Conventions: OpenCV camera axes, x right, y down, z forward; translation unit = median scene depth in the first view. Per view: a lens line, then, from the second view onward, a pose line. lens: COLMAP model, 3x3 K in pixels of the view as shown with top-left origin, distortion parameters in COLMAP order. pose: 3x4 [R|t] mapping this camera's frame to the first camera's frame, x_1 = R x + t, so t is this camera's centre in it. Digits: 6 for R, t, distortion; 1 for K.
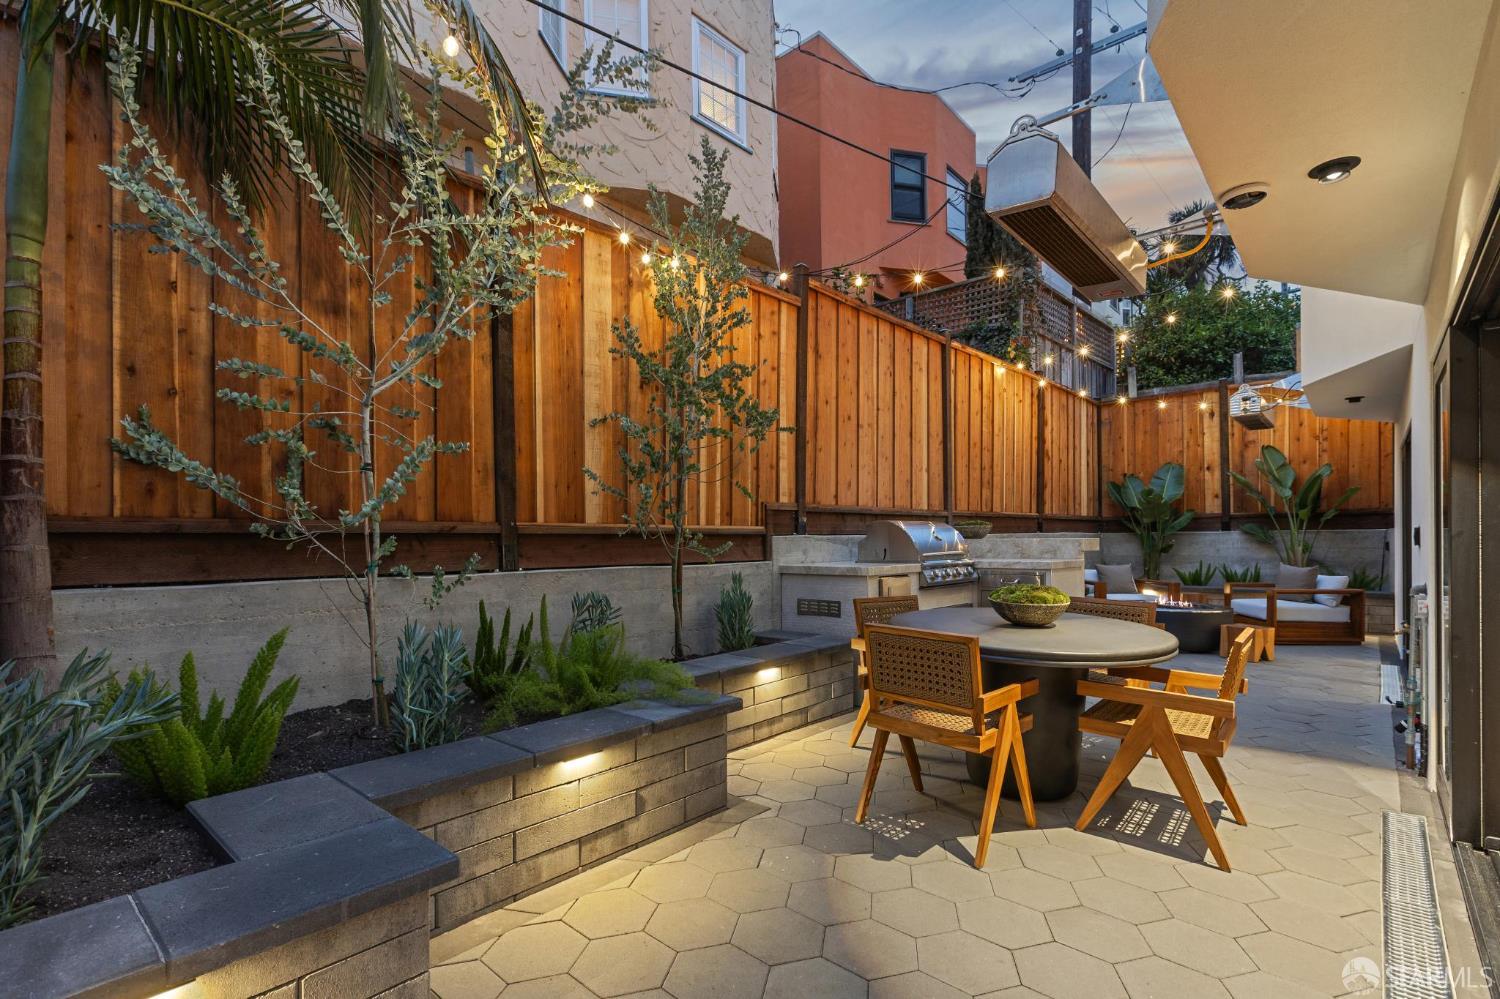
lens RADIAL K [[700.2, 0, 733.7], [0, 700.2, 533.7], [0, 0, 1]] dist [-0.001585, 0.000208]
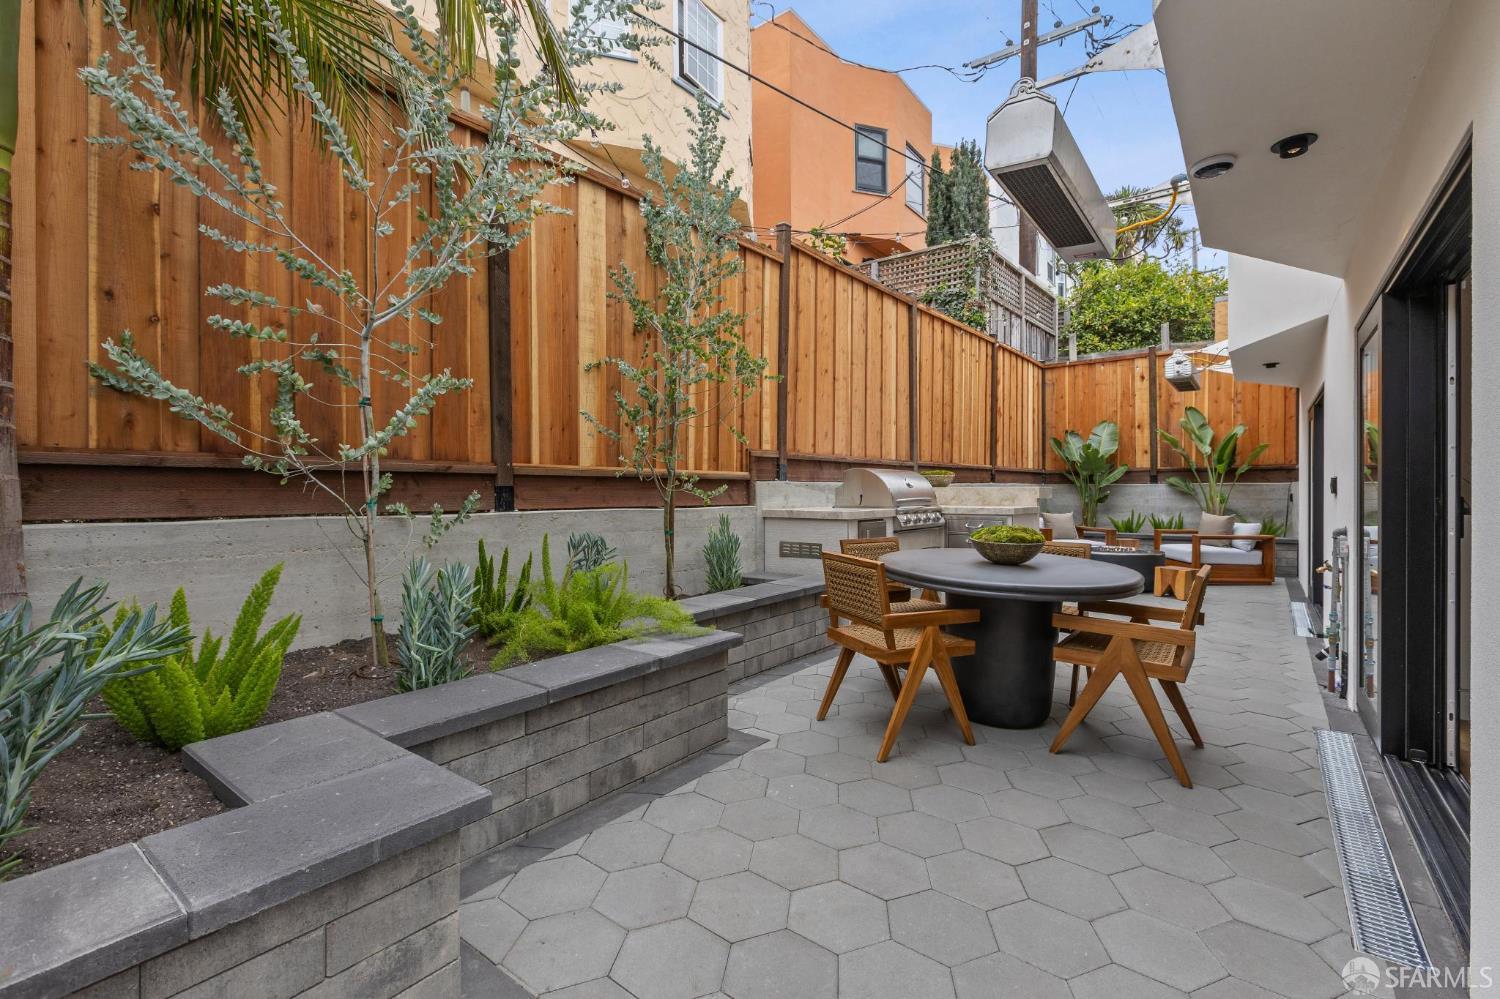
lens RADIAL K [[661.6, 0, 751.3], [0, 661.6, 489.5], [0, 0, 1]] dist [-0.002307, -0.000396]
pose [[0.996542, 0.007086, 0.082787, -0.042327], [-0.007491, 0.999961, 0.004578, 0.013186], [-0.082751, -0.005182, 0.996557, 0.022399]]
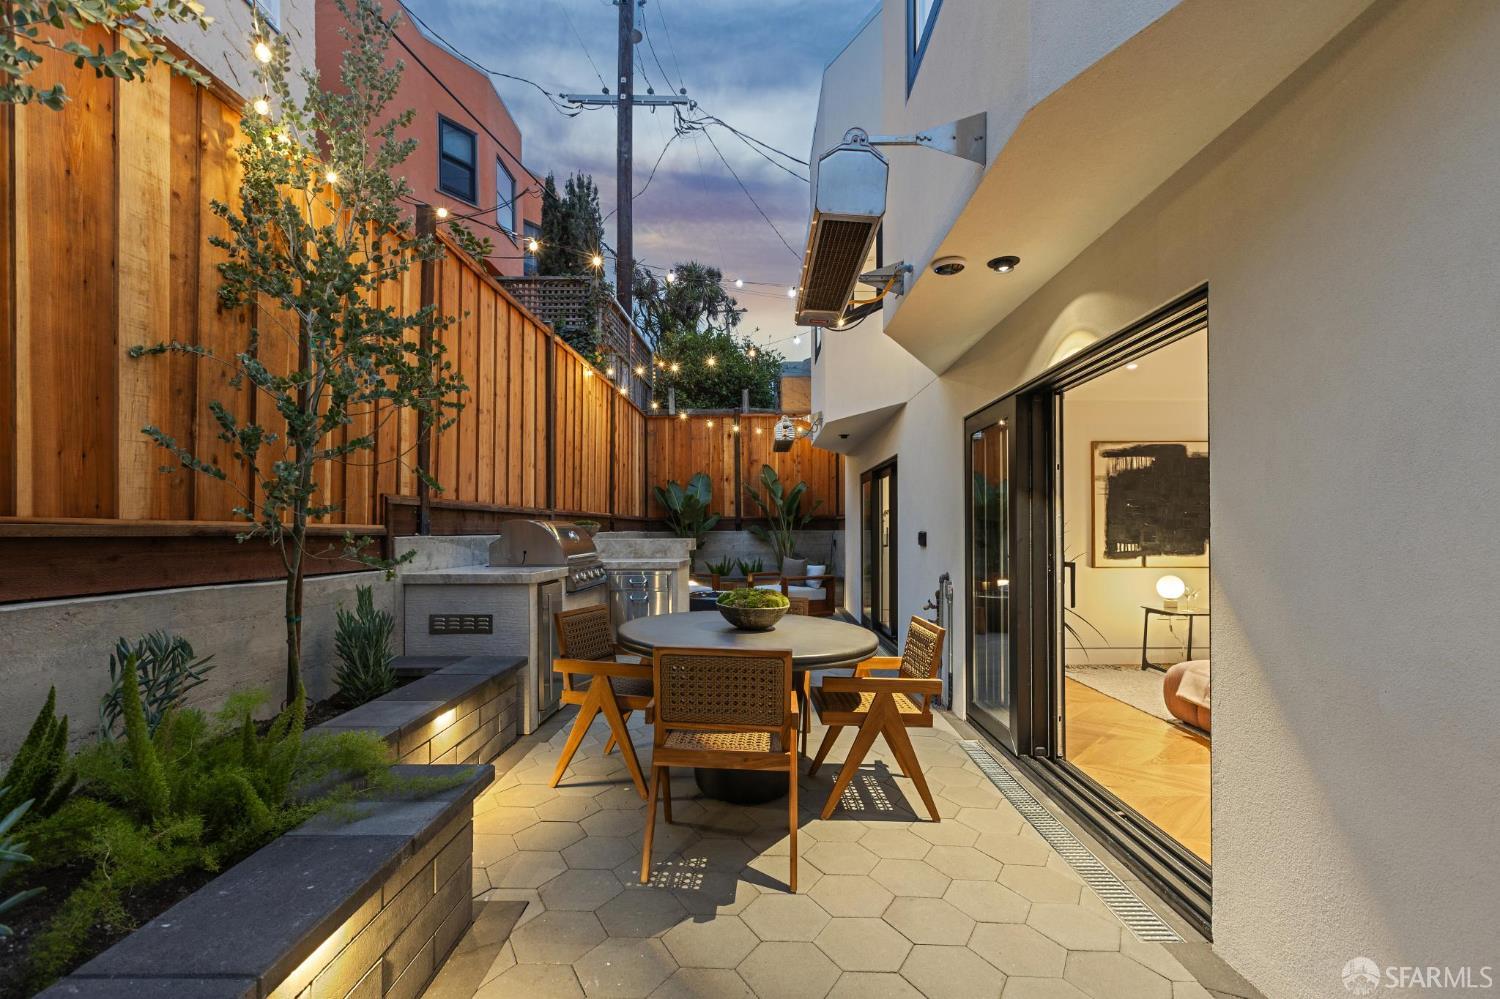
lens RADIAL K [[676.3, 0, 750.9], [0, 676.3, 523.0], [0, 0, 1]] dist [0.000154, 0.000081]
pose [[0.744506, 0.013531, 0.667479, -0.193931], [-0.007483, 0.999901, -0.011923, -0.008614], [-0.667574, 0.003882, 0.744533, 0.213952]]
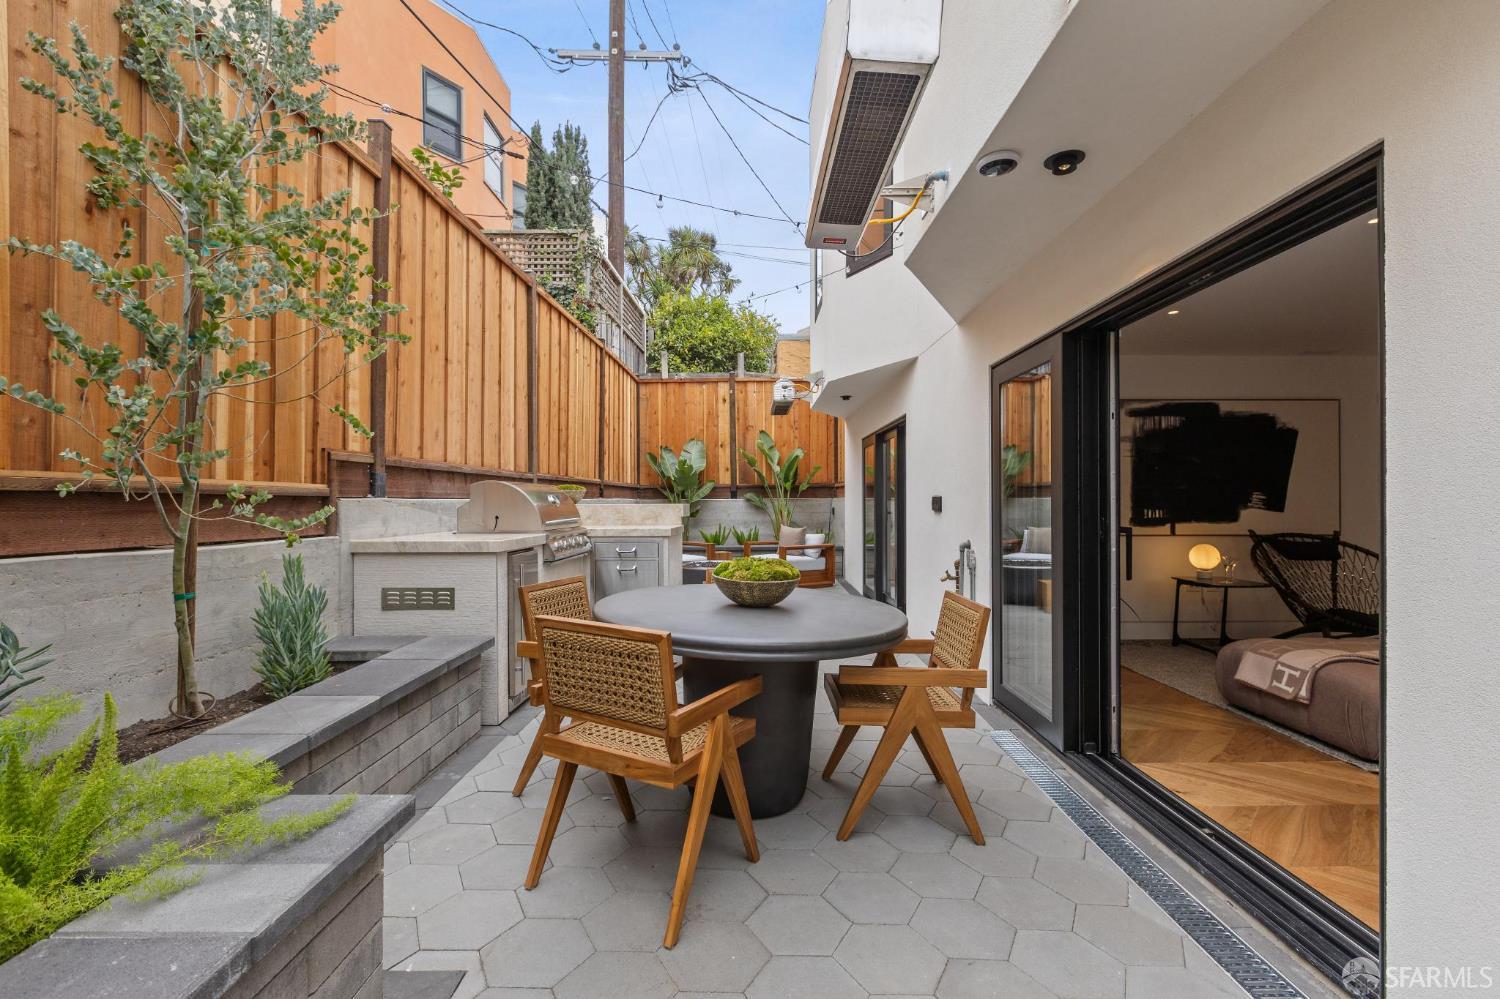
lens RADIAL K [[663.2, 0, 750.0], [0, 663.2, 499.5], [0, 0, 1]] dist [-0.000464, 0.000334]
pose [[0.738604, 0.008391, 0.674088, -0.106238], [-0.007572, 0.999963, -0.004151, 0.004454], [-0.674097, -0.002038, 0.738640, 0.325866]]
